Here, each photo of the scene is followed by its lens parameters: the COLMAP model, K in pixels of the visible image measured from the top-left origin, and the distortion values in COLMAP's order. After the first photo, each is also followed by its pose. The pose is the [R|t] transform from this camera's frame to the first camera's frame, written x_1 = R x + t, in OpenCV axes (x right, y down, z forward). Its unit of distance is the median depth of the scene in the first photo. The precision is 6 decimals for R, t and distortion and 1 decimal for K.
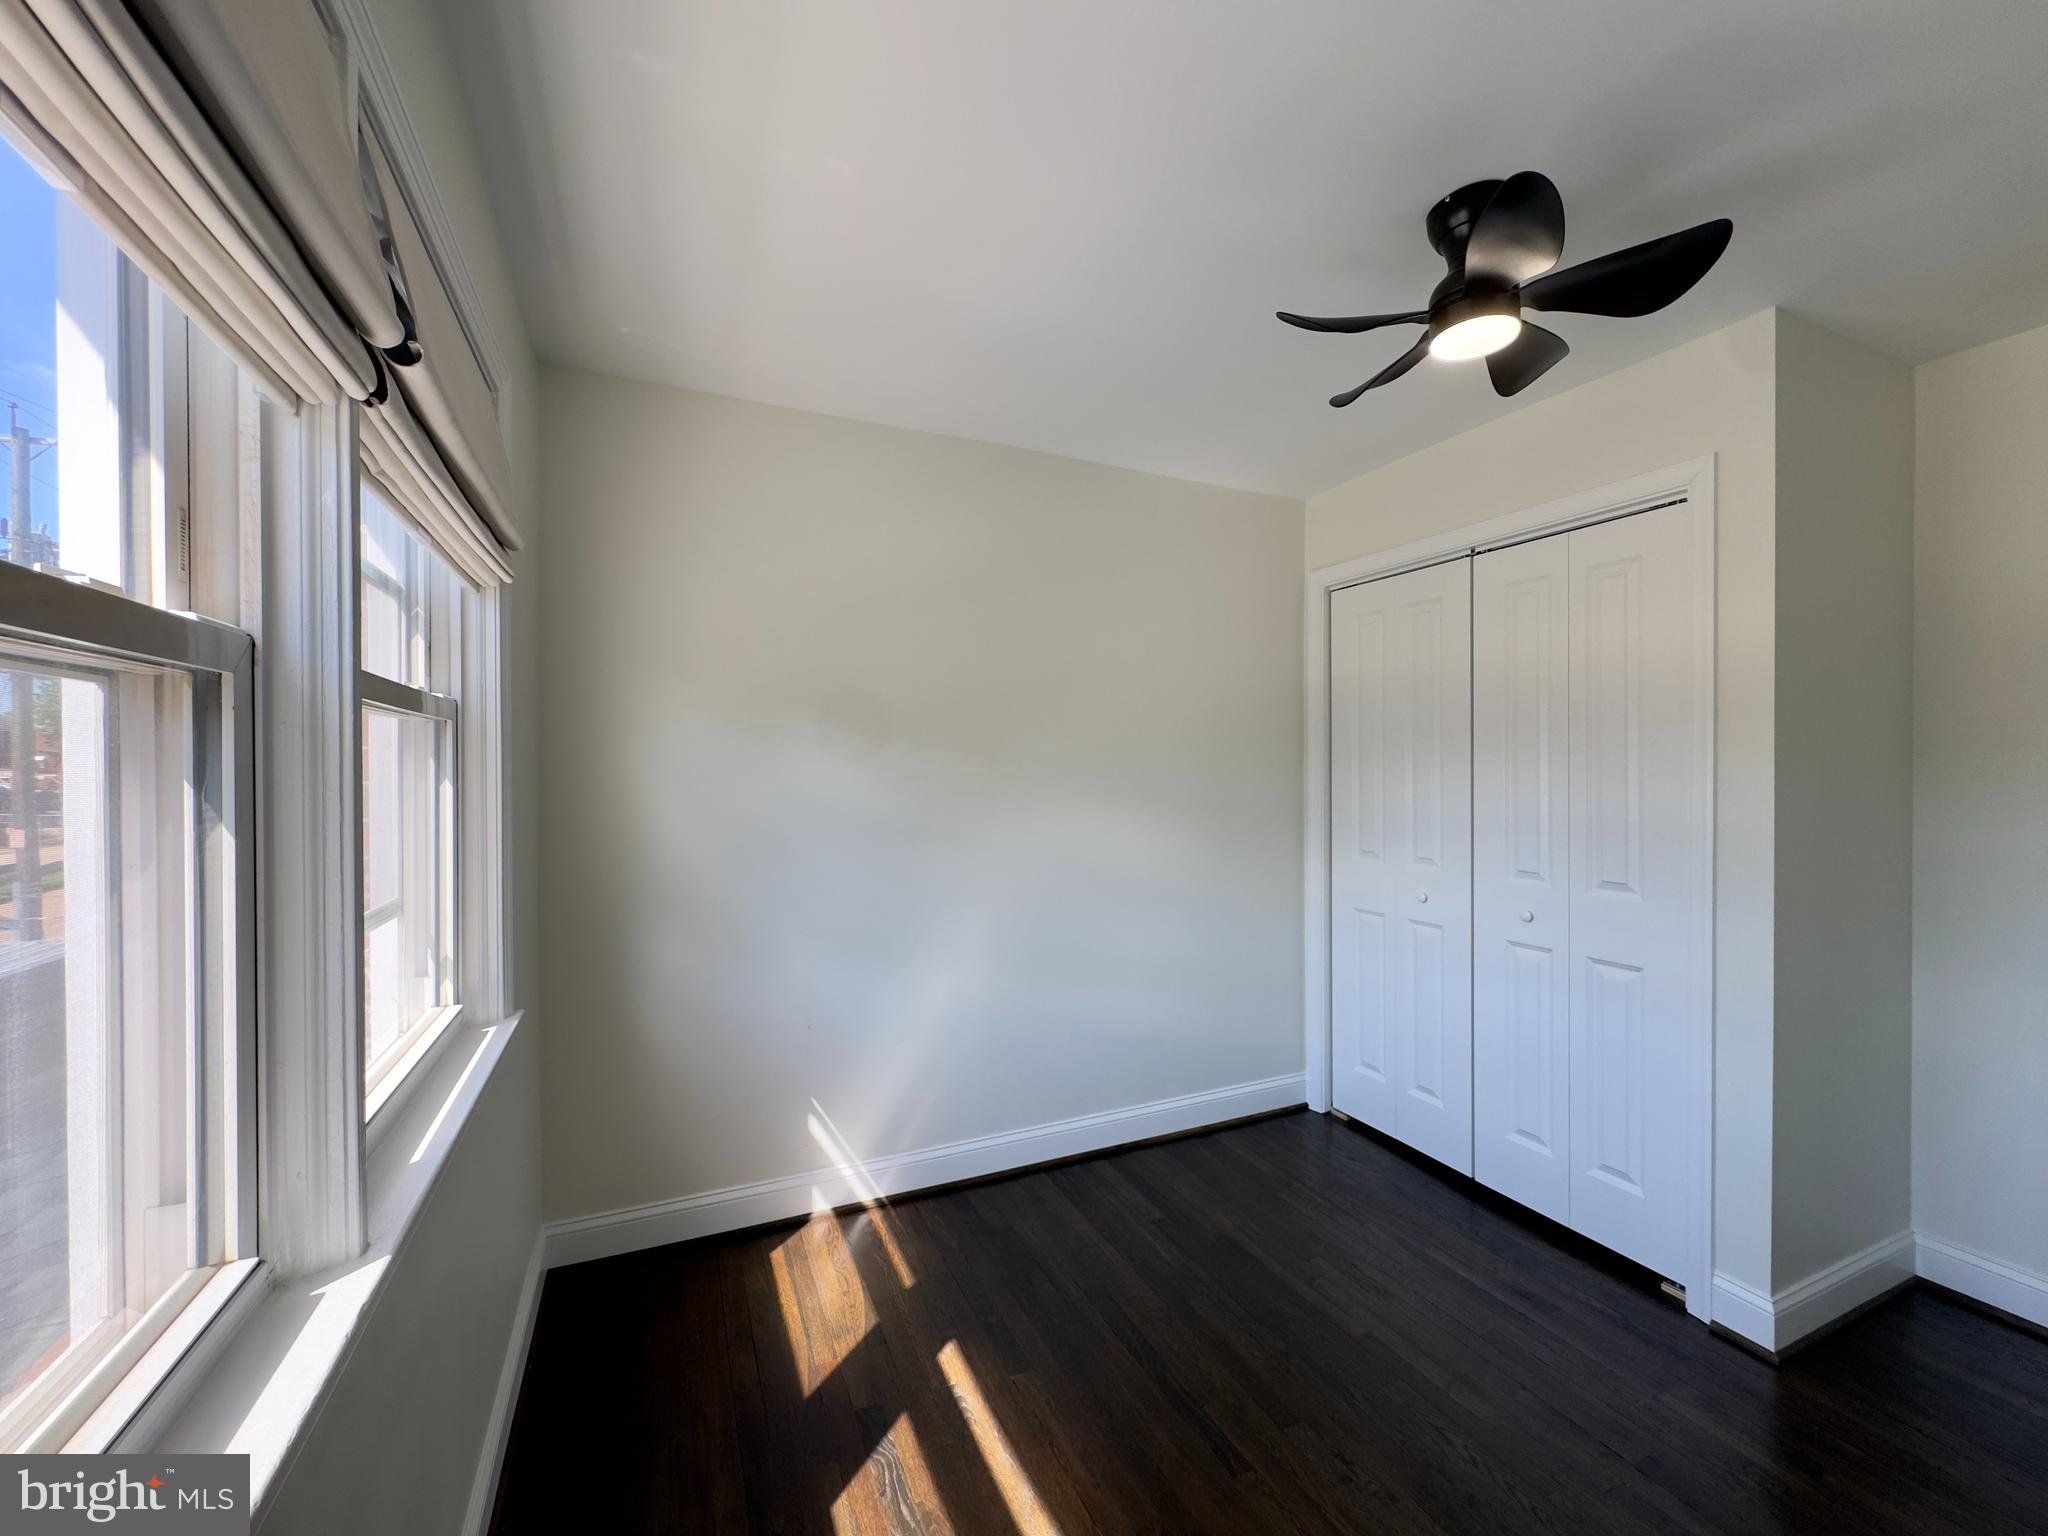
lens RADIAL K [[817.5, 0, 1024.2], [0, 817.5, 768.5], [0, 0, 1]] dist [0.003020, -0.000027]
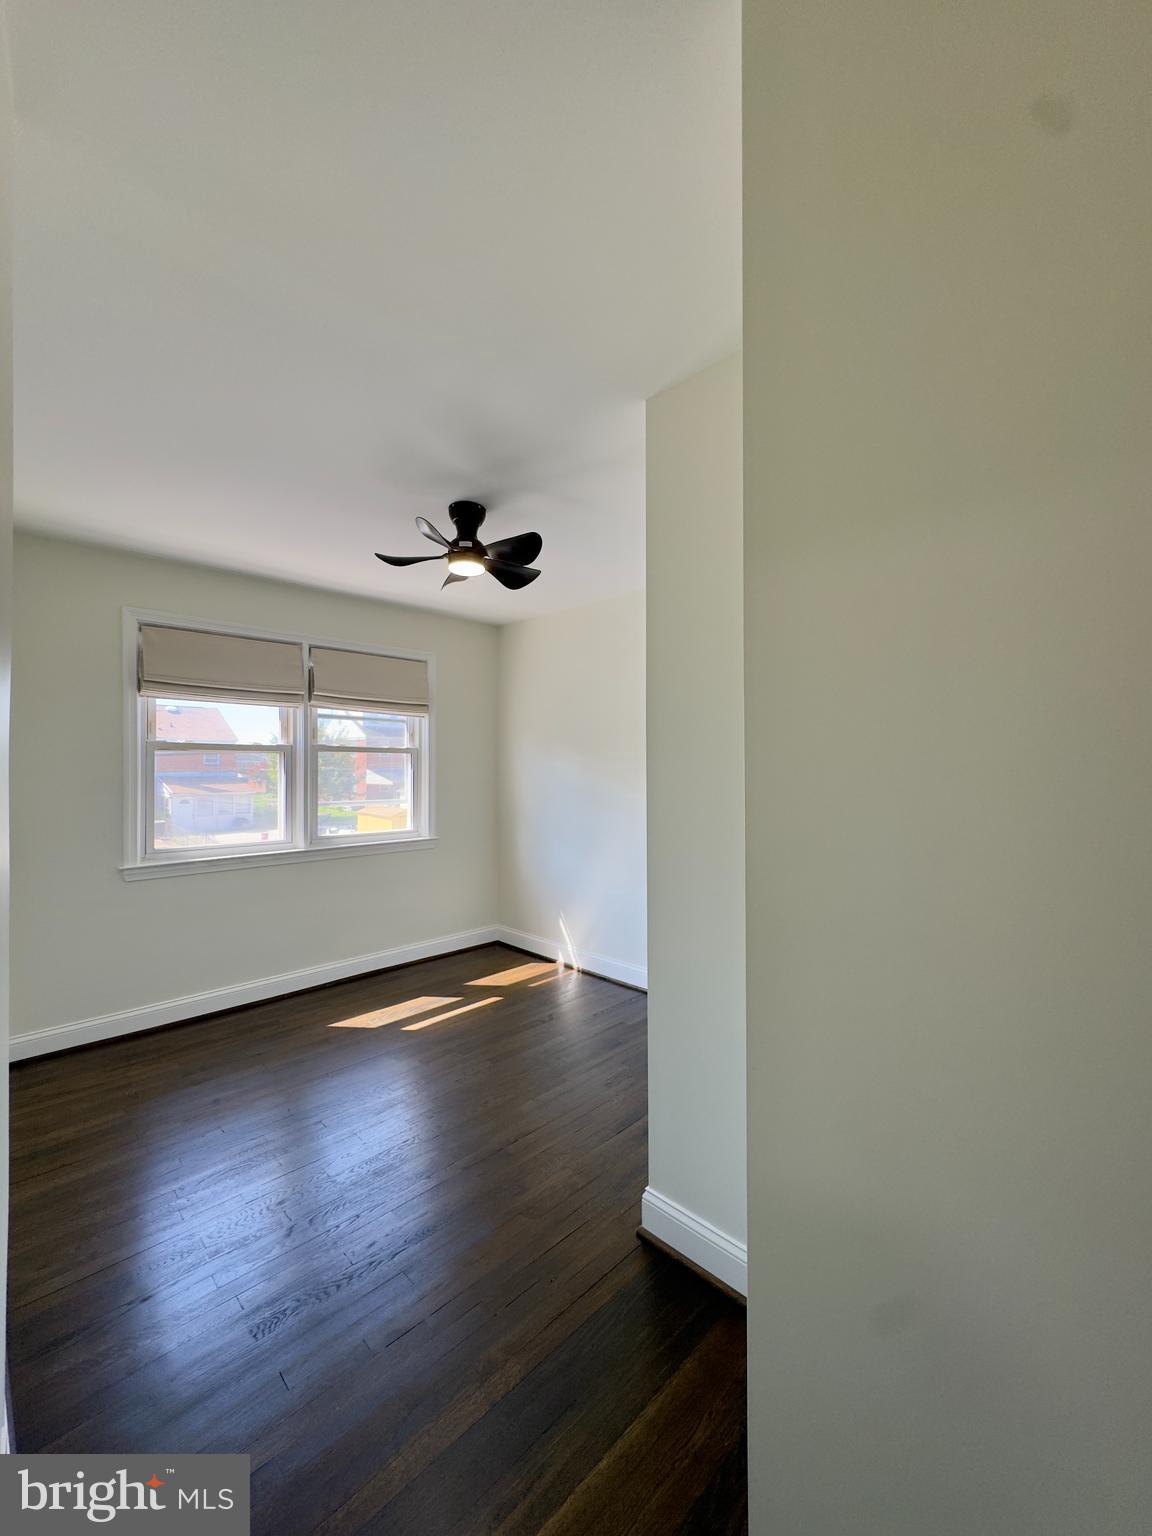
lens RADIAL K [[613.2, 0, 579.0], [0, 613.2, 763.3], [0, 0, 1]] dist [0.003020, -0.000027]
pose [[0.345050, -0.003855, -0.938576, 1.449098], [-0.002901, 0.999982, -0.005173, -0.003453], [0.938580, 0.004508, 0.345033, 0.477921]]
